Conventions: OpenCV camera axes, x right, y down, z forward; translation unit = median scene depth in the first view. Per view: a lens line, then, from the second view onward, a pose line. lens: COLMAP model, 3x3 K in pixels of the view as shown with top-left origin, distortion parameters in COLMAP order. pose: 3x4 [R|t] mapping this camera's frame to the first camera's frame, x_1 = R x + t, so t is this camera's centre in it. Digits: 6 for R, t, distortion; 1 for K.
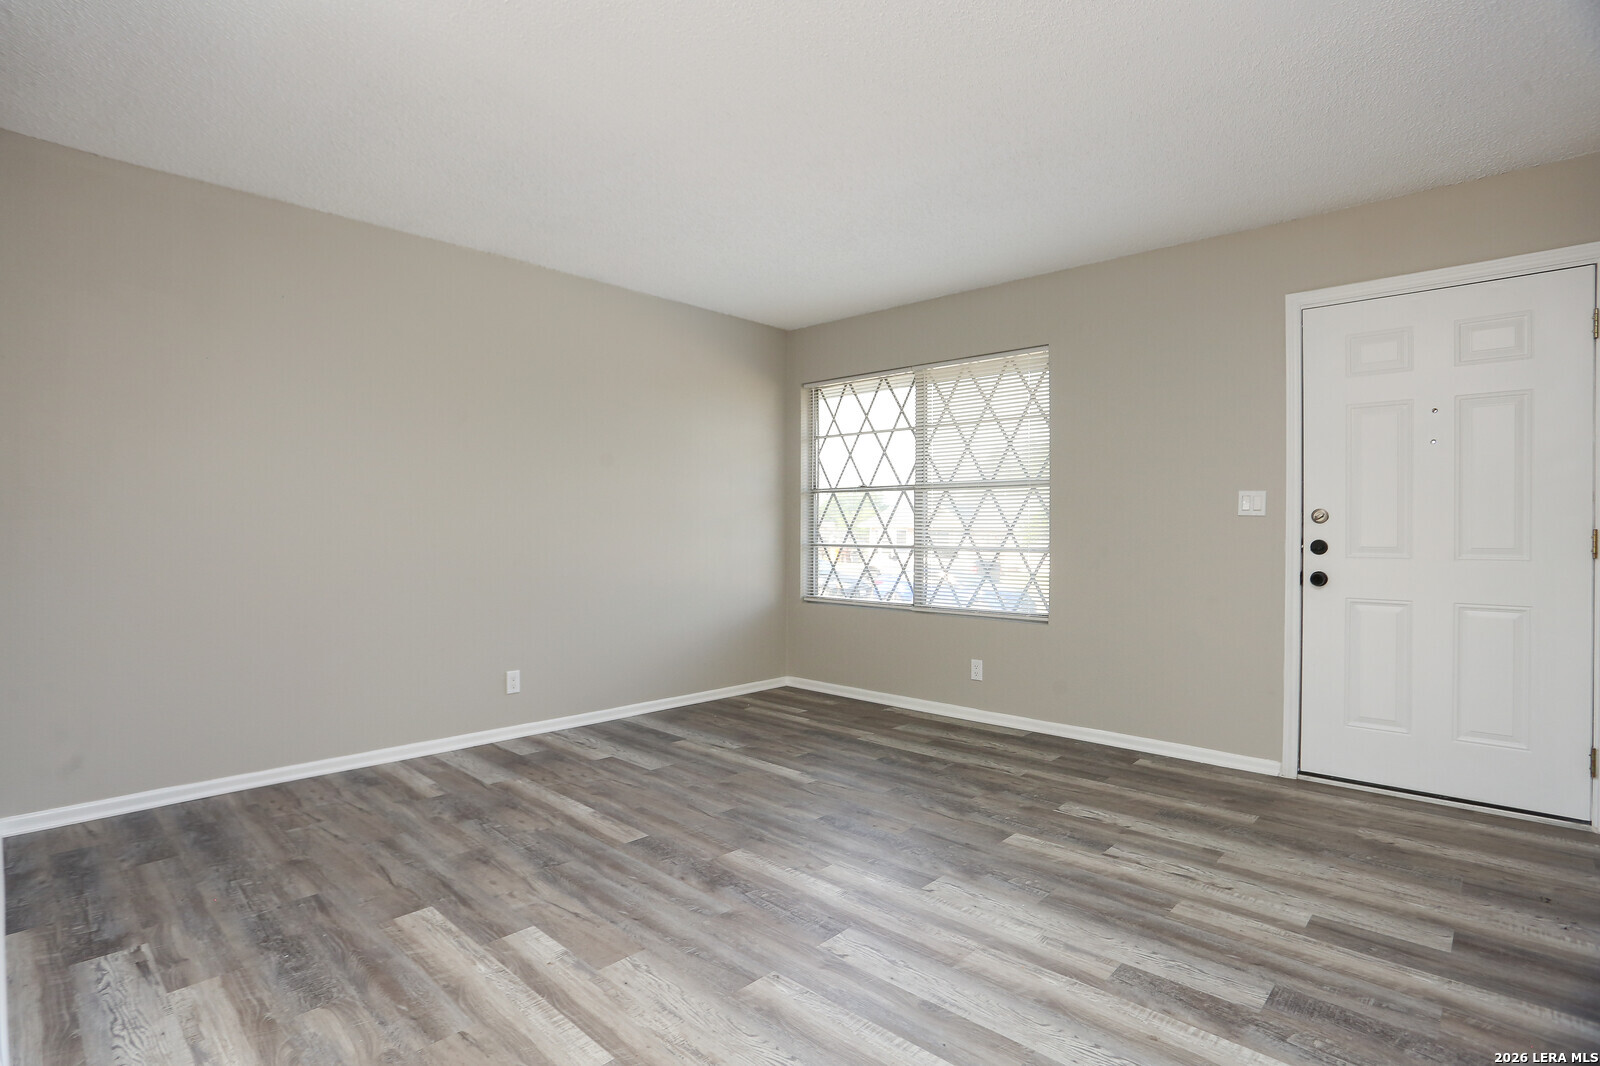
lens RADIAL K [[787.9, 0, 794.7], [0, 787.9, 531.1], [0, 0, 1]] dist [-0.072843, 0.031858]
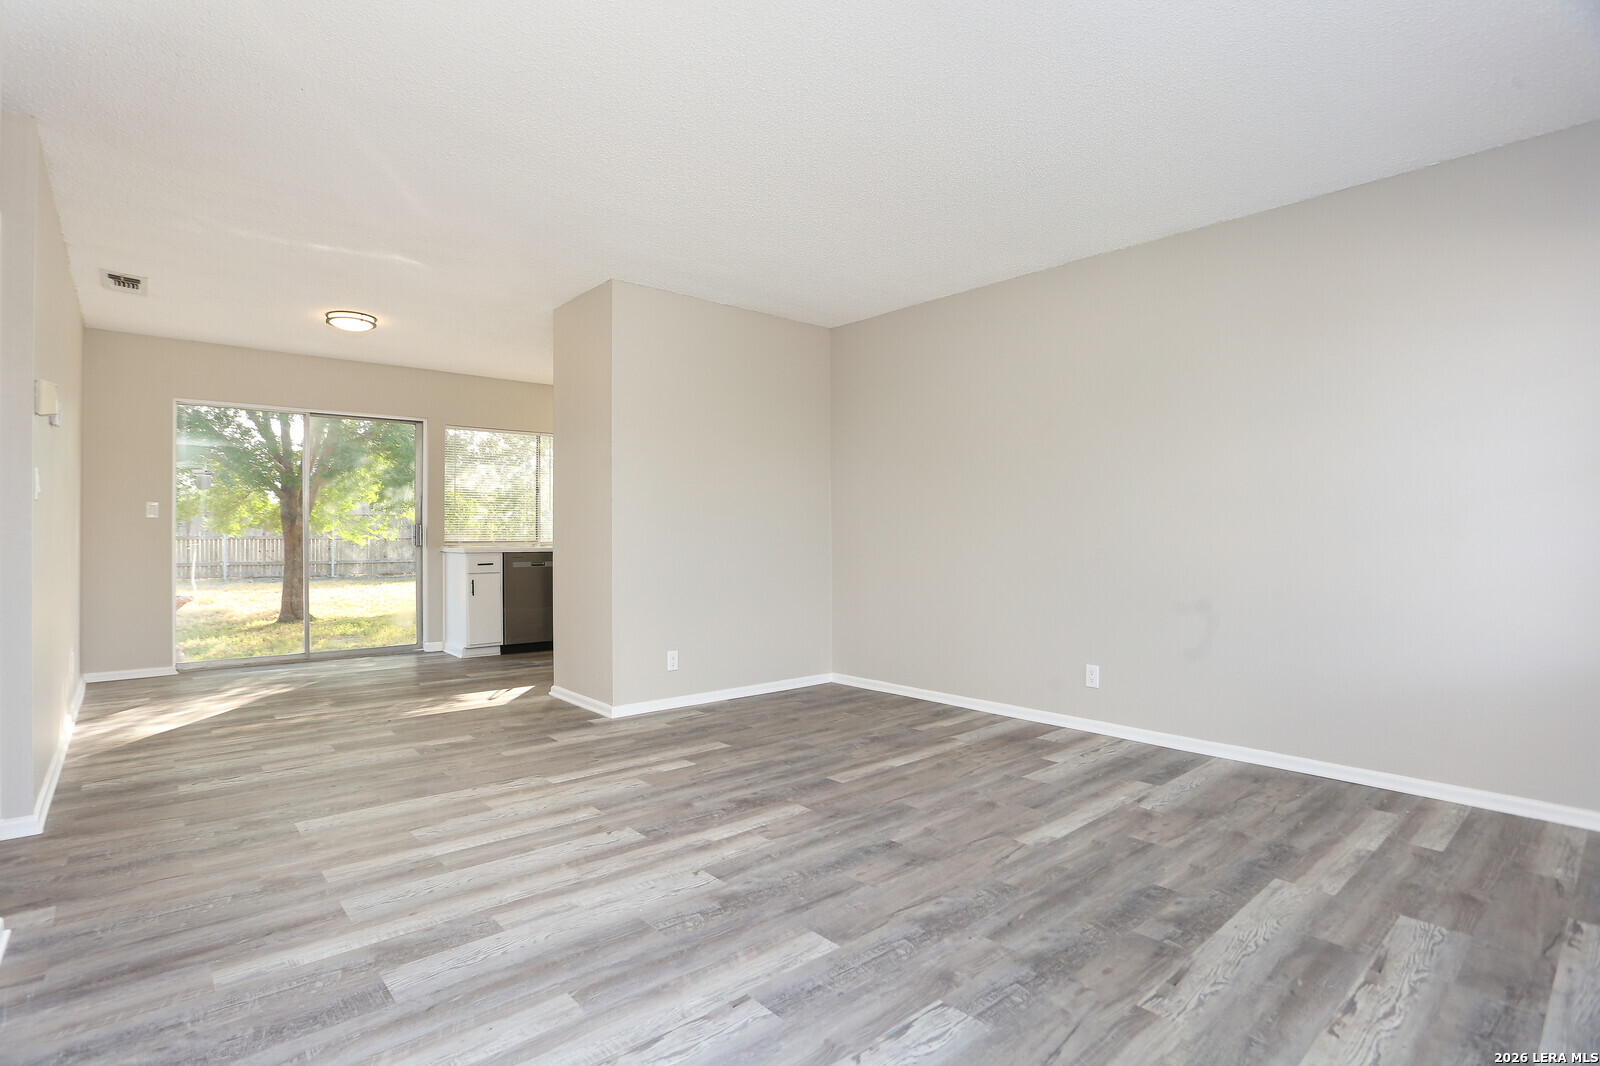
lens RADIAL K [[787.9, 0, 794.7], [0, 787.9, 531.1], [0, 0, 1]] dist [-0.072843, 0.031858]
pose [[-0.094486, -0.009045, -0.995485, 0.909840], [0.000201, 0.999959, -0.009105, 0.018509], [0.995526, -0.001061, -0.094480, 0.943779]]
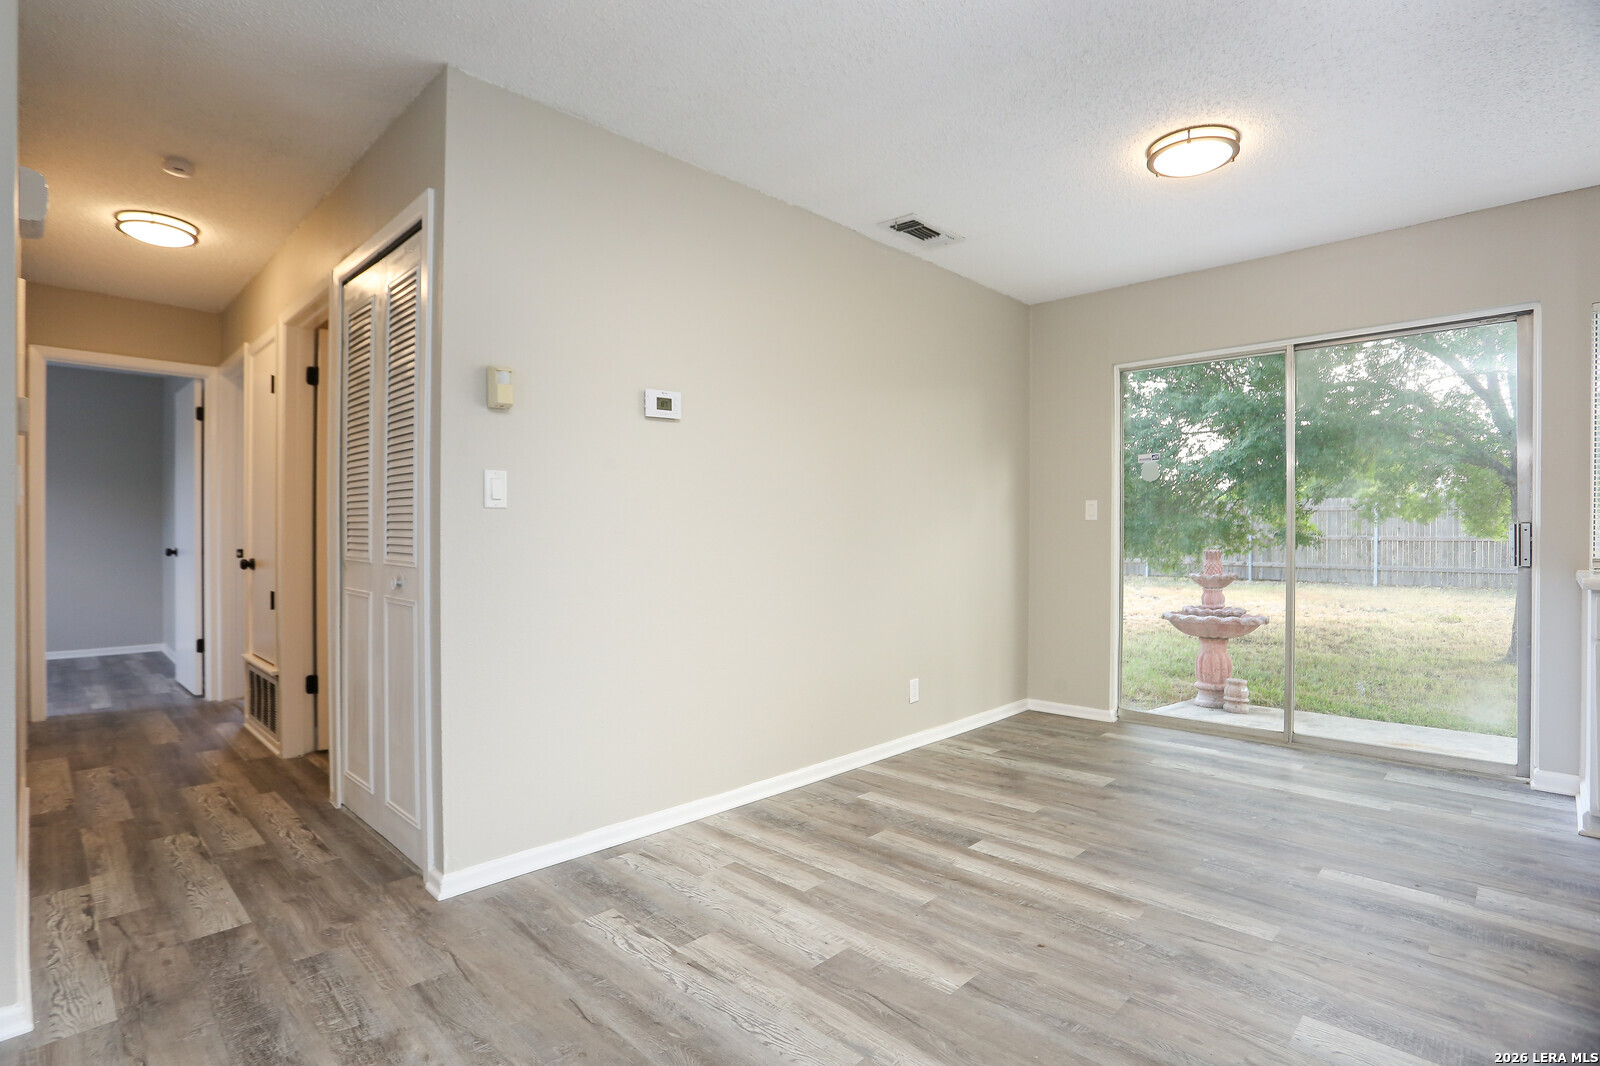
lens RADIAL K [[787.9, 0, 794.7], [0, 787.9, 531.1], [0, 0, 1]] dist [-0.072843, 0.031858]
pose [[-0.999695, -0.006864, 0.023738, -0.220051], [-0.006819, 0.999975, 0.001979, -0.004818], [-0.023751, 0.001817, -0.999716, 0.739334]]
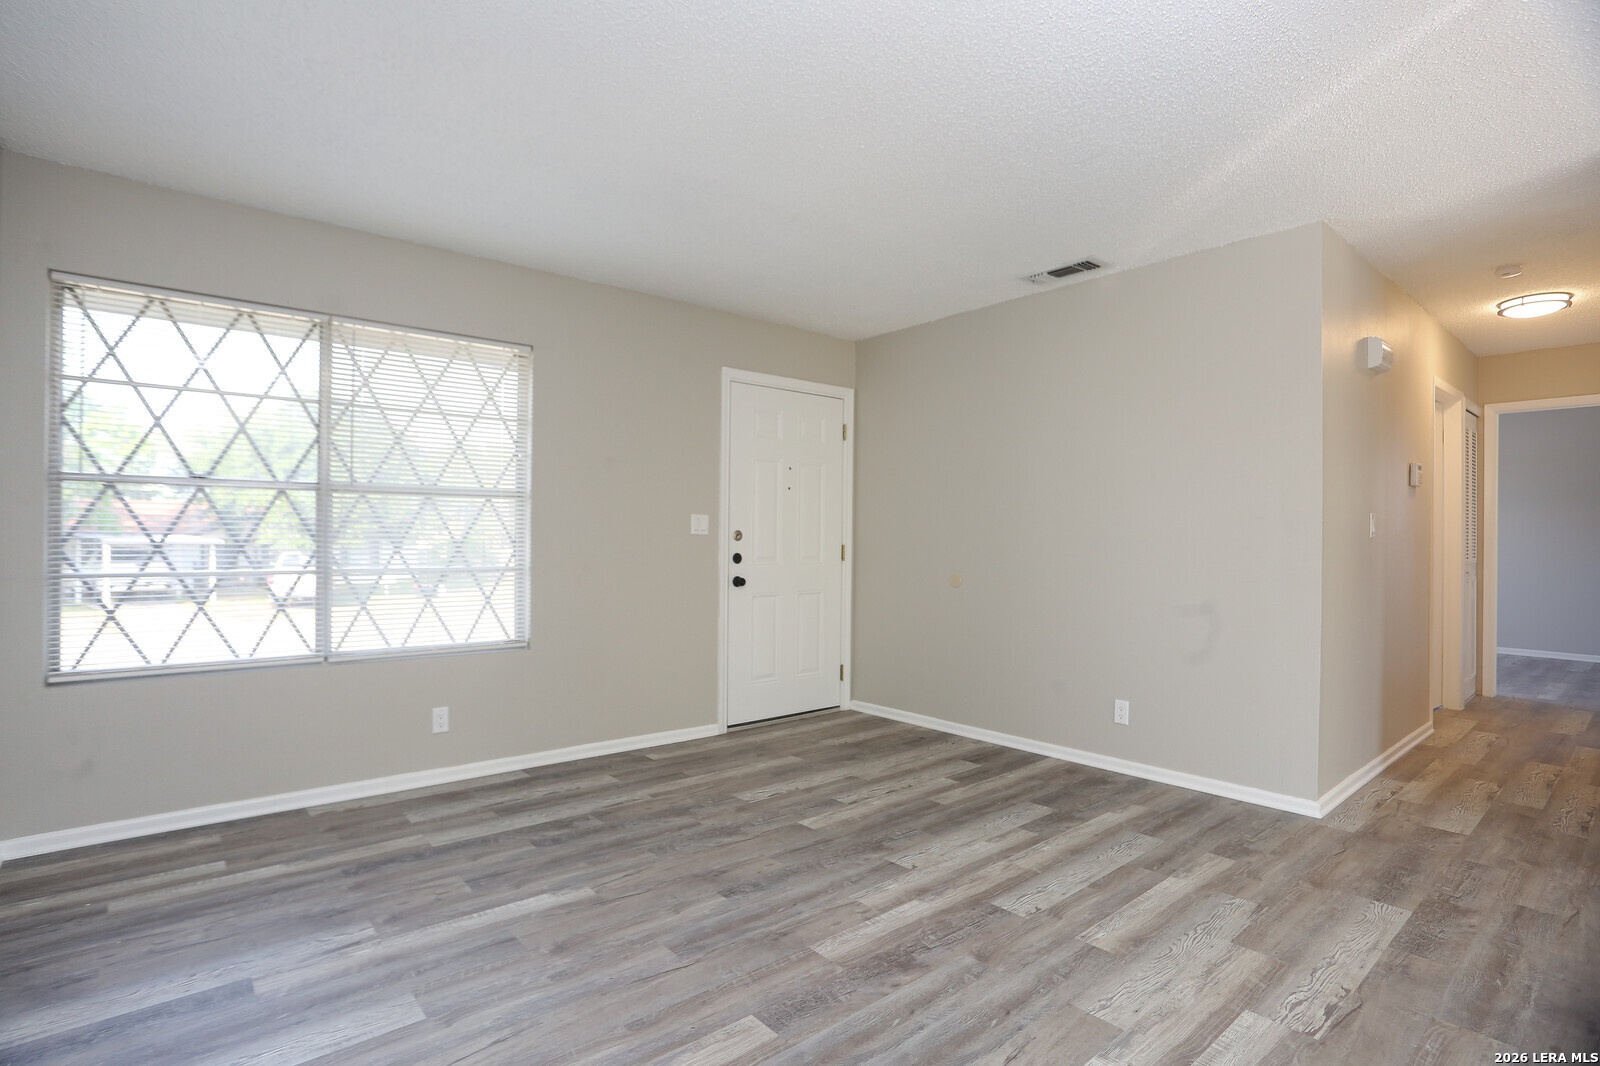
lens RADIAL K [[787.9, 0, 794.7], [0, 787.9, 531.1], [0, 0, 1]] dist [-0.072843, 0.031858]
pose [[0.116811, 0.005156, 0.993141, -0.770950], [-0.004571, 0.999979, -0.004653, -0.023940], [-0.993144, -0.003996, 0.116832, 0.803808]]
